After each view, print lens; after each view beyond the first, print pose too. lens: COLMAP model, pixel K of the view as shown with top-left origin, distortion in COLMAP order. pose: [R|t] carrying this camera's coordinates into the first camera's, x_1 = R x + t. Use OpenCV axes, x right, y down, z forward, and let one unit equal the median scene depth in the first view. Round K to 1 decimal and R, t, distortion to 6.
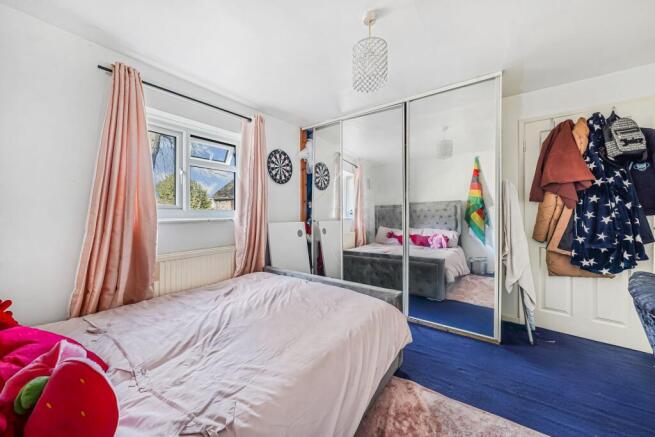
lens RADIAL K [[237.2, 0, 327.5], [0, 237.2, 218.5], [0, 0, 1]] dist [-0.000734, -0.000079]
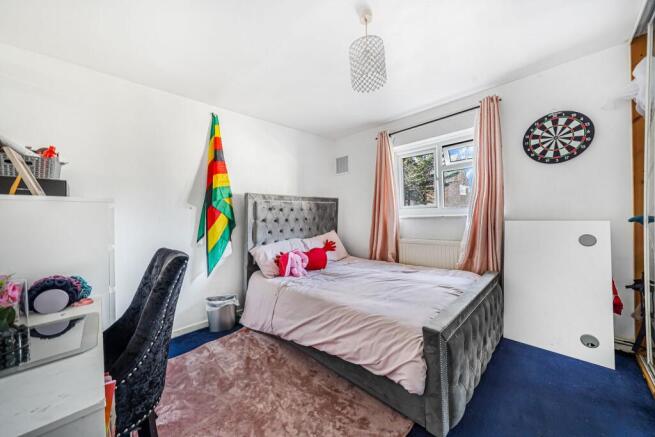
lens RADIAL K [[237.2, 0, 327.5], [0, 237.2, 218.5], [0, 0, 1]] dist [-0.000734, -0.000079]
pose [[-0.149556, 0.022120, -0.988506, 0.586235], [0.005818, 0.999752, 0.021491, -0.008582], [0.988736, -0.002537, -0.149647, 0.481338]]
